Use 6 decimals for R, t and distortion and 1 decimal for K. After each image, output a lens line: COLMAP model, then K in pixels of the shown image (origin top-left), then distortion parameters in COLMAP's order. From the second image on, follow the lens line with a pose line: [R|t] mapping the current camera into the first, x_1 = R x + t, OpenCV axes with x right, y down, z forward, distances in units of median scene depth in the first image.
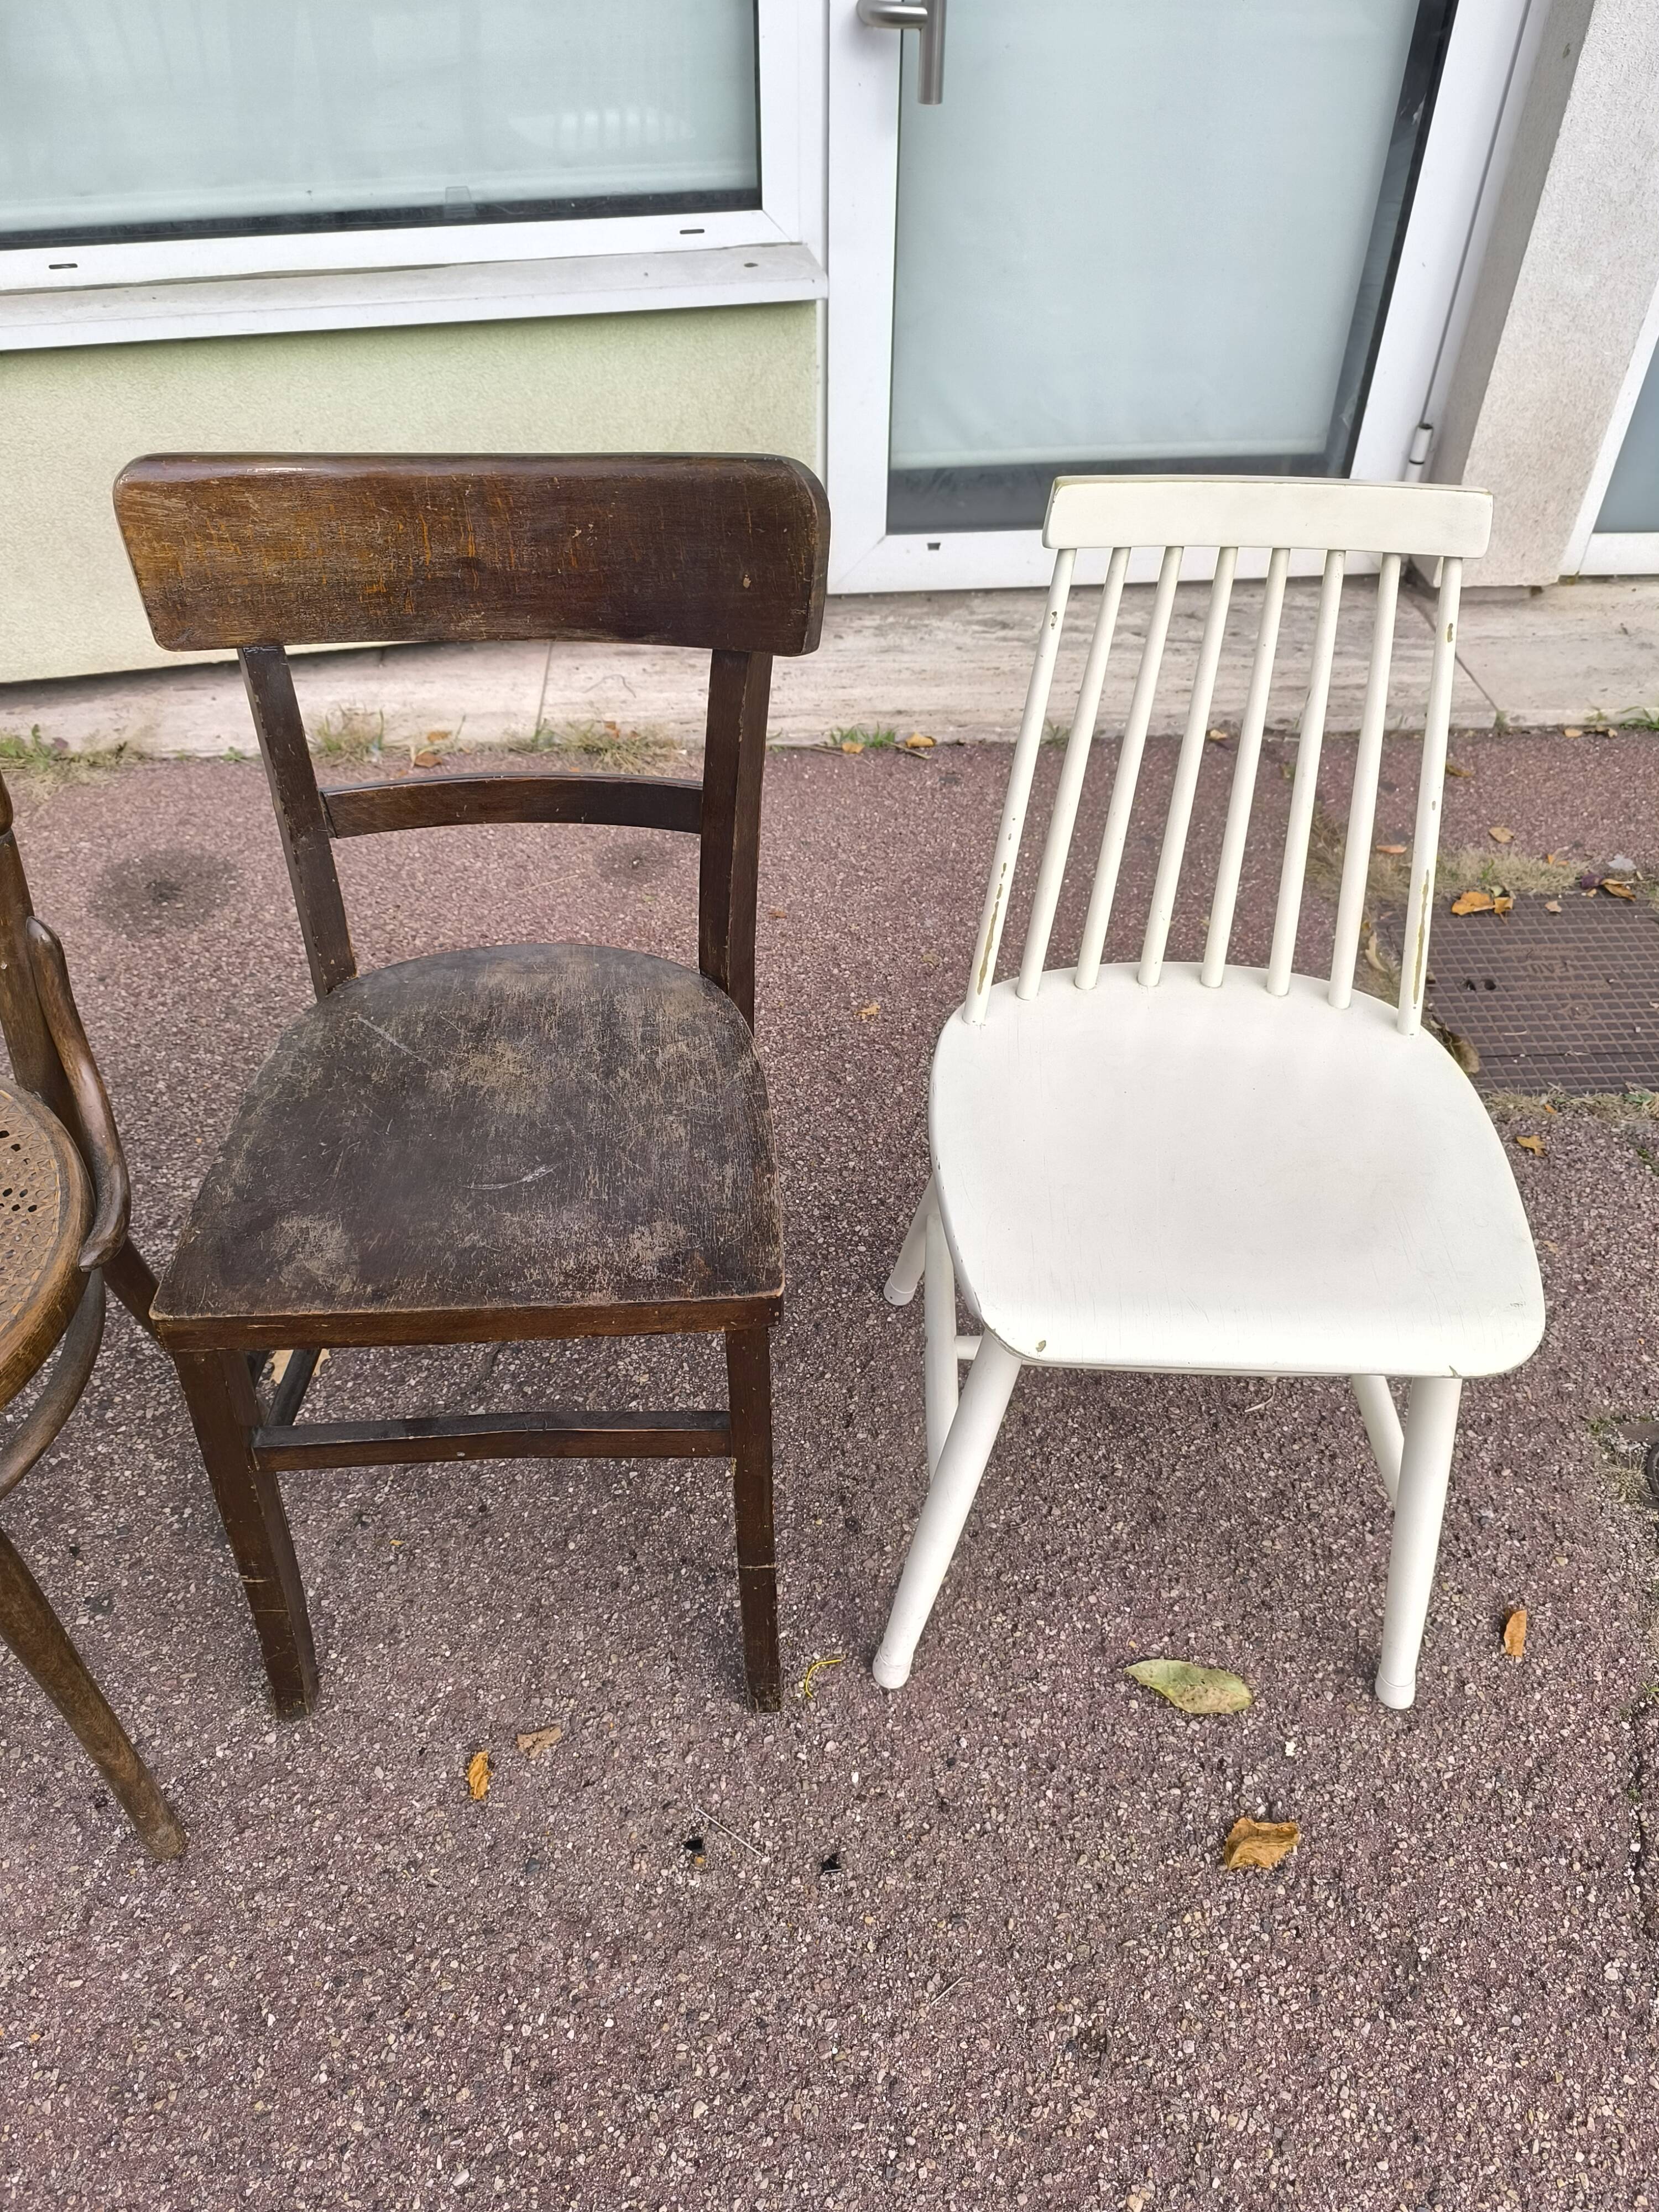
lens RADIAL K [[1552.9, 0, 838.6], [0, 1552.9, 1123.3], [0, 0, 1]] dist [0.025511, -0.030582]
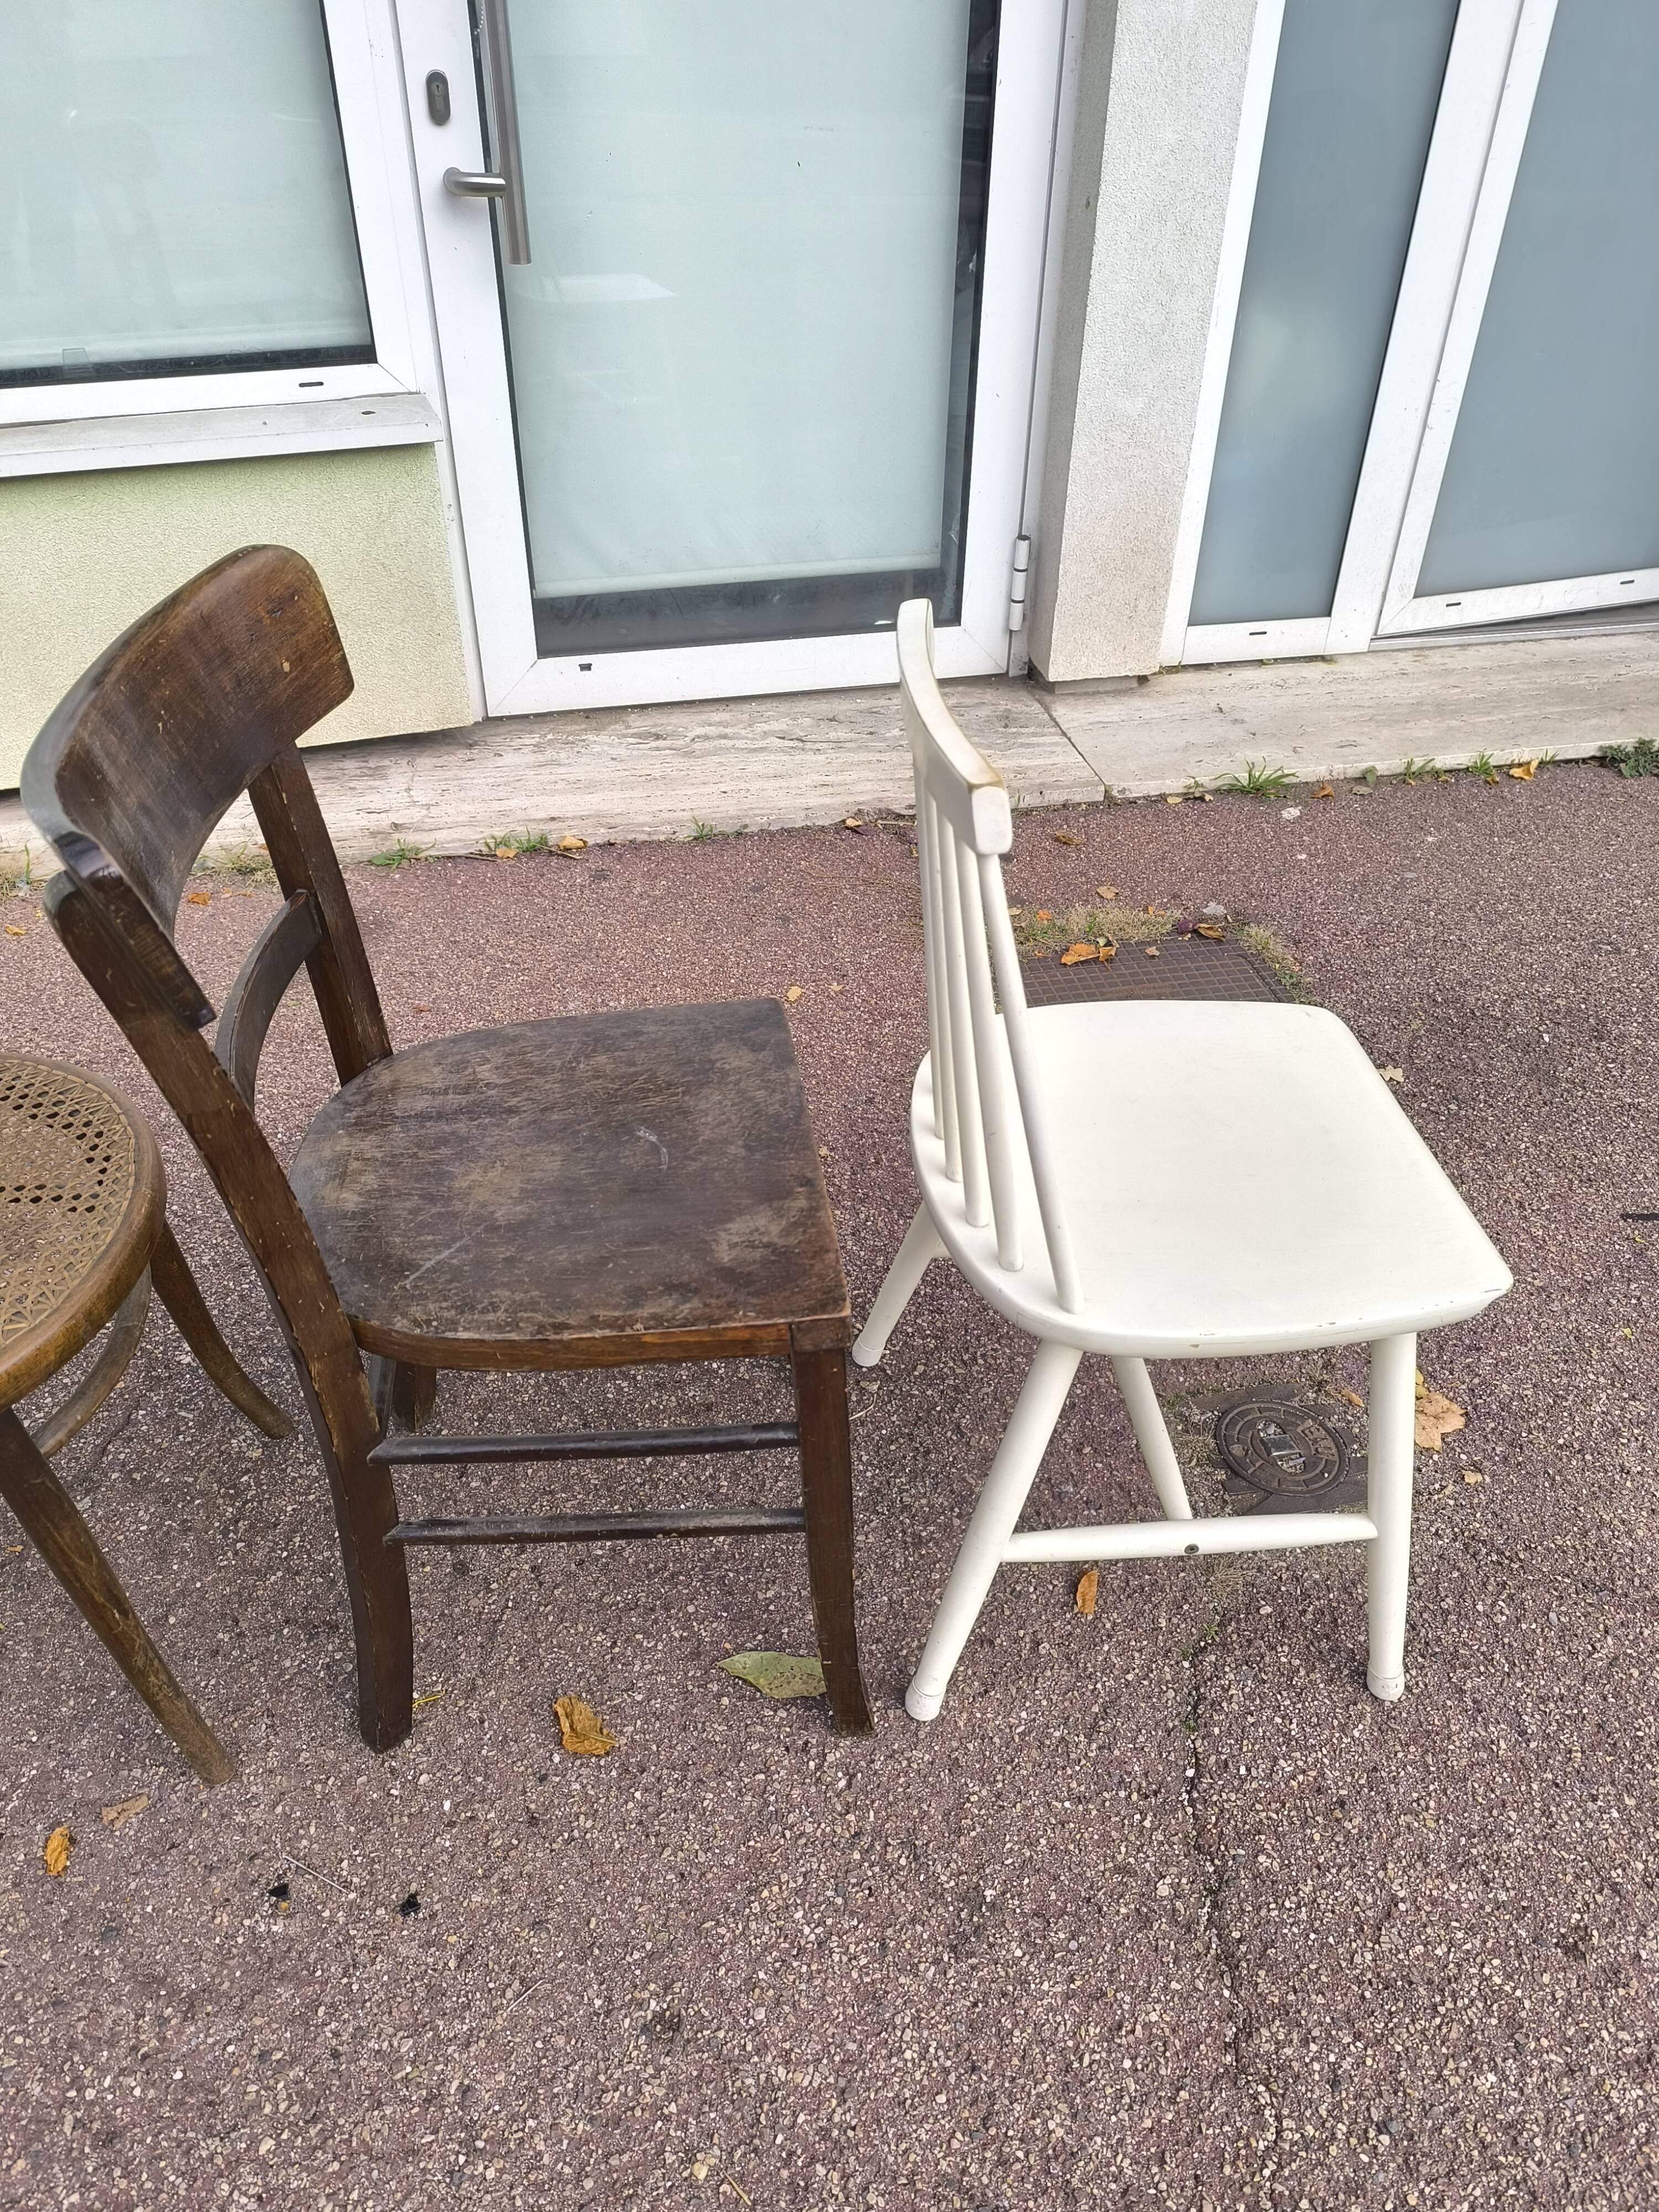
lens RADIAL K [[1552.9, 0, 827.5], [0, 1552.9, 1124.7], [0, 0, 1]] dist [0.025511, -0.030582]
pose [[0.990511, -0.082171, 0.110166, 0.157038], [0.091697, 0.992205, -0.084387, 0.078330], [-0.102373, 0.093688, 0.990324, -0.060006]]
